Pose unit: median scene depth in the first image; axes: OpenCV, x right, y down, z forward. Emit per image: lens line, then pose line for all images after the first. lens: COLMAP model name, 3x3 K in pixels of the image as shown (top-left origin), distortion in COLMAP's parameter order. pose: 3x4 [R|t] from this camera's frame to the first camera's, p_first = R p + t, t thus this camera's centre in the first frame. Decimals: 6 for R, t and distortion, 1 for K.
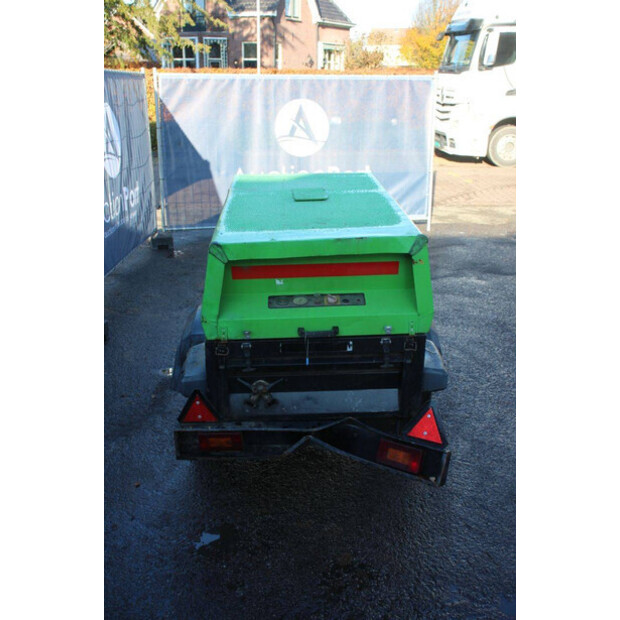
lens RADIAL K [[716.8, 0, 310.0], [0, 716.8, 310.0], [0, 0, 1]] dist [-0.008081, 0.028353]
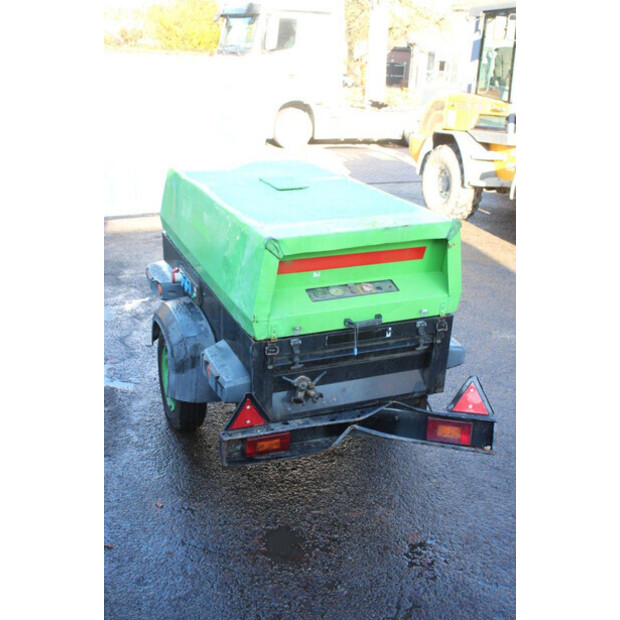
lens RADIAL K [[716.8, 0, 310.0], [0, 716.8, 310.0], [0, 0, 1]] dist [-0.008081, 0.028353]
pose [[0.933282, -0.085784, 0.348748, -0.398671], [0.076848, 0.996264, 0.039405, -0.029794], [-0.350825, -0.009975, 0.936388, 0.084089]]
